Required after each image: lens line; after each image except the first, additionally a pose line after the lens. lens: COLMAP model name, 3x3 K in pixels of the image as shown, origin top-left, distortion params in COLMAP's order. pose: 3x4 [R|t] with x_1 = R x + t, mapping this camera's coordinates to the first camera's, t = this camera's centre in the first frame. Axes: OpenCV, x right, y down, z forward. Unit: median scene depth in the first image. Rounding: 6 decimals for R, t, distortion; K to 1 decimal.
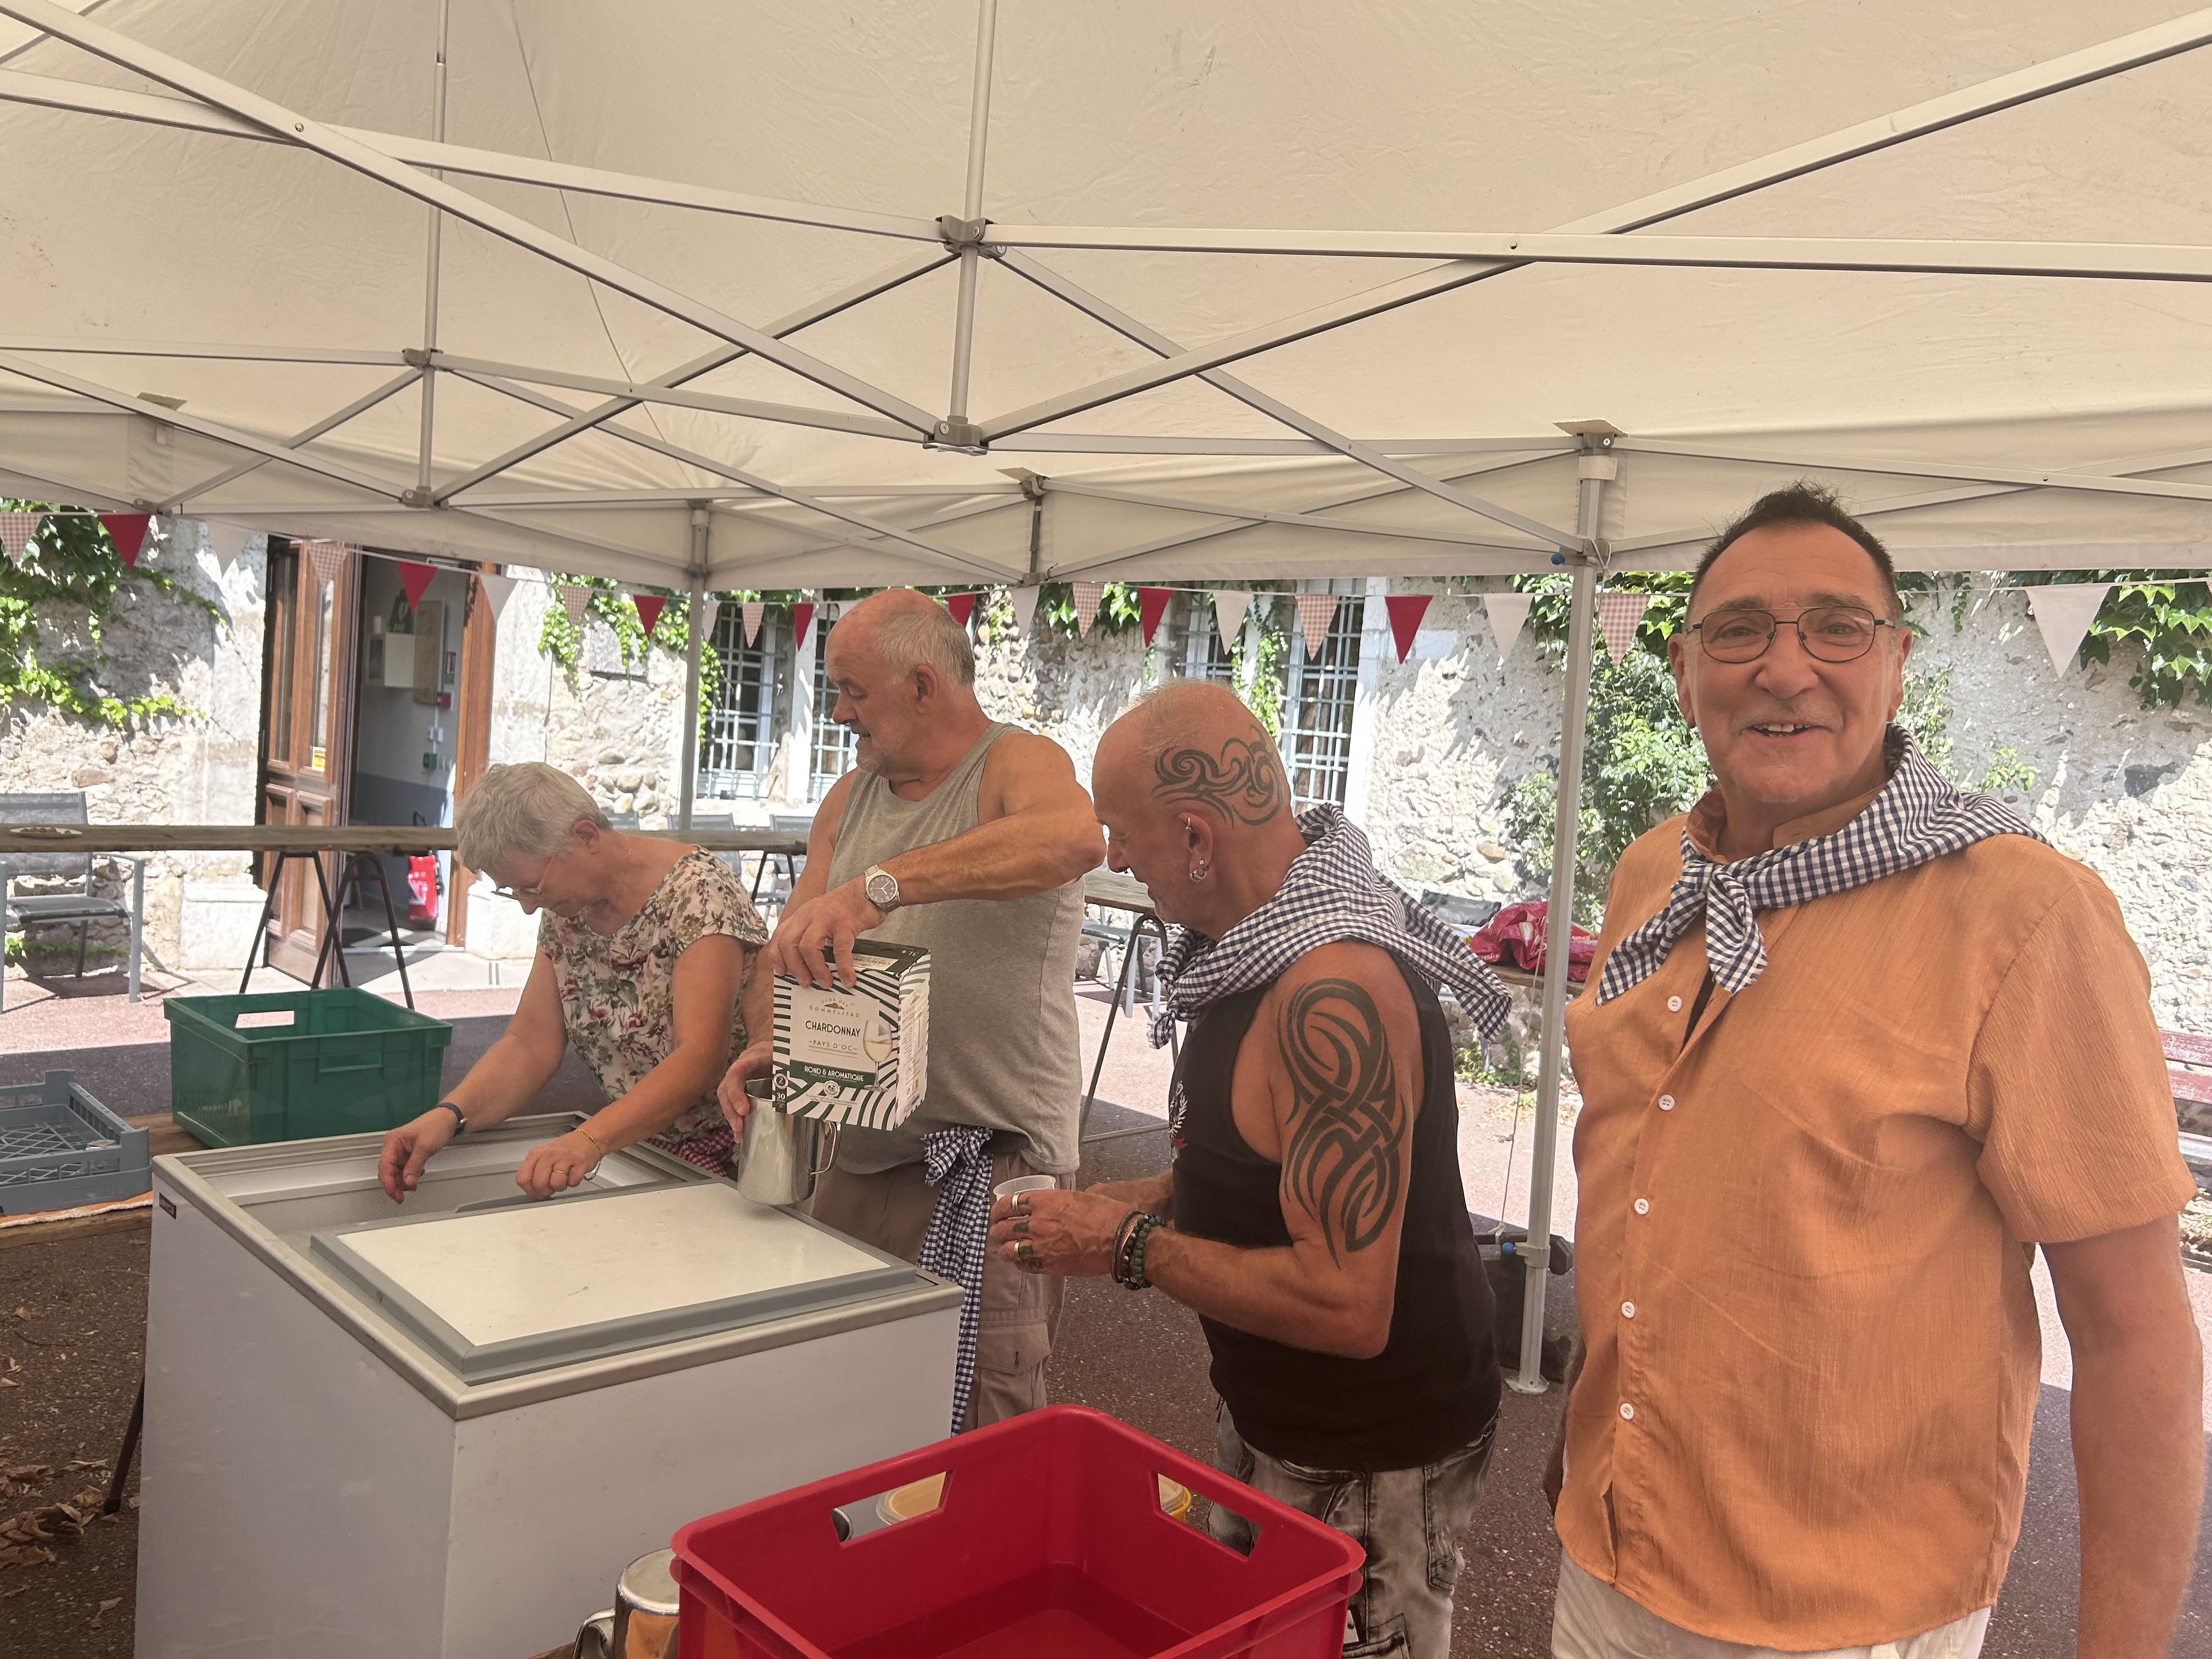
lens RADIAL K [[1664.2, 0, 1127.3], [0, 1664.2, 844.9], [0, 0, 1]] dist [0.057566, -0.061812]
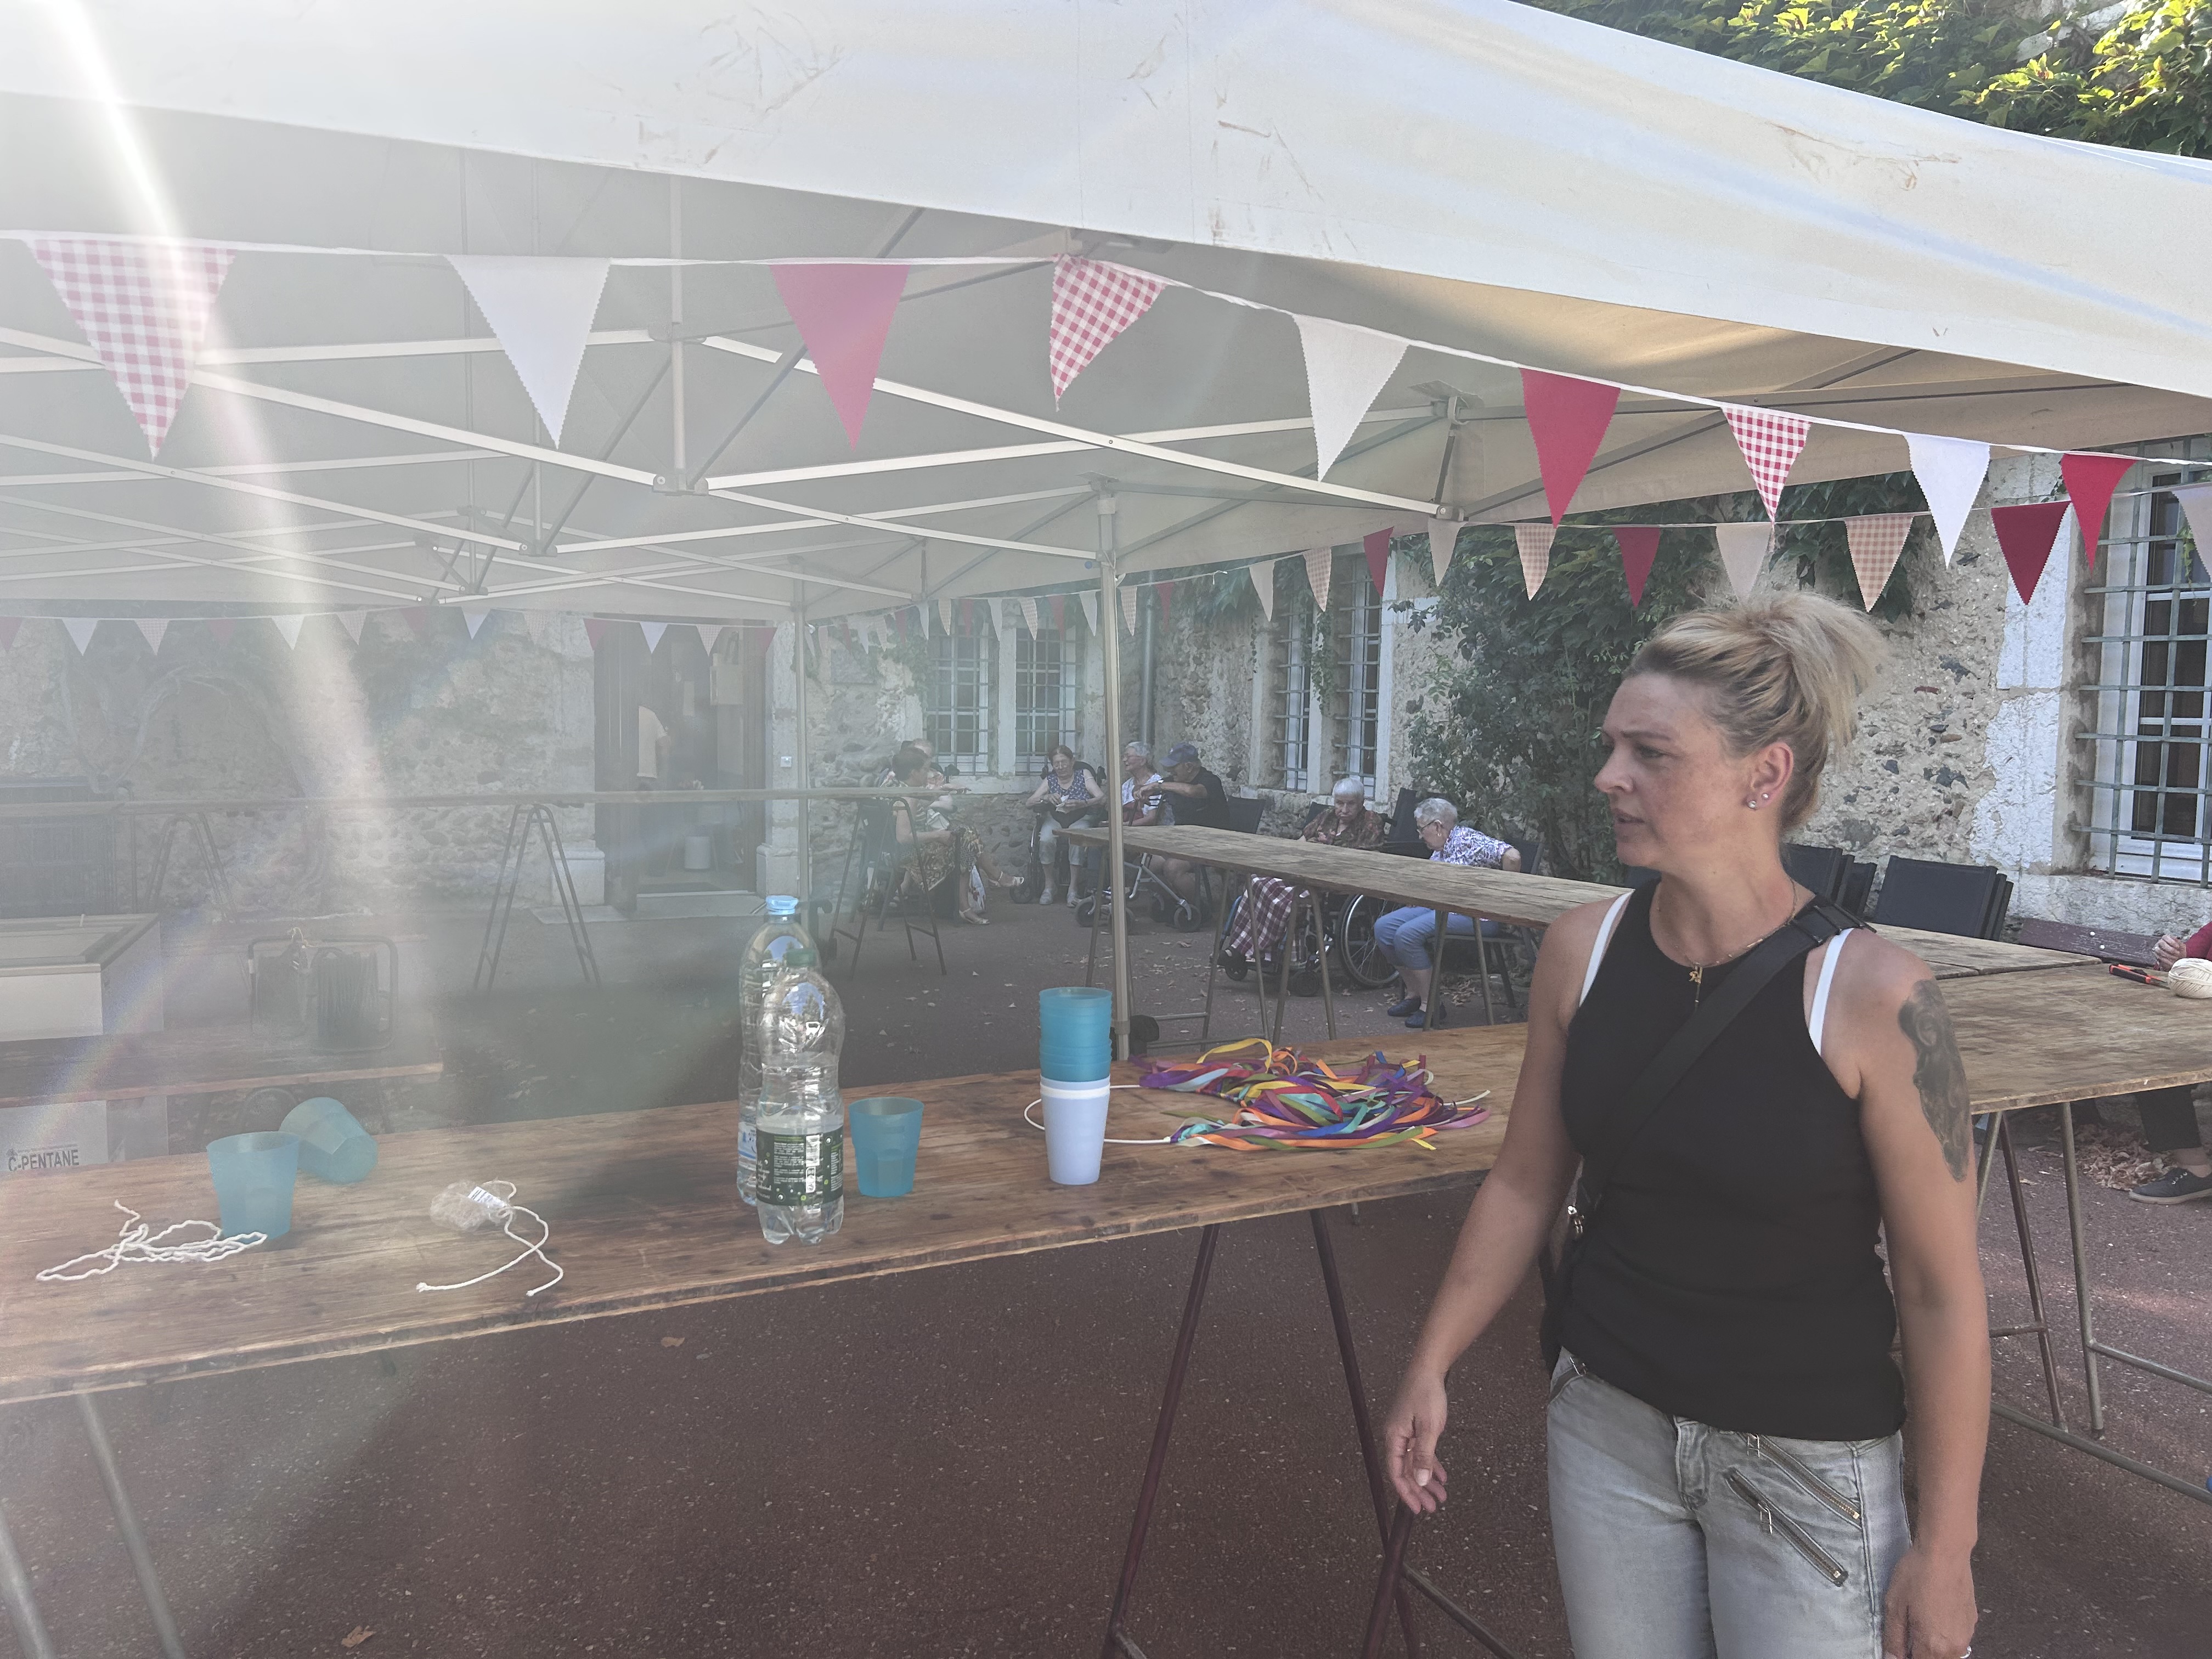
lens RADIAL K [[1664.2, 0, 1081.4], [0, 1664.2, 845.4], [0, 0, 1]] dist [0.057566, -0.061812]
pose [[0.939617, -0.037374, -0.340180, 0.493218], [0.038828, 0.999243, -0.002534, 0.058149], [0.340018, -0.010828, 0.940357, -0.286062]]
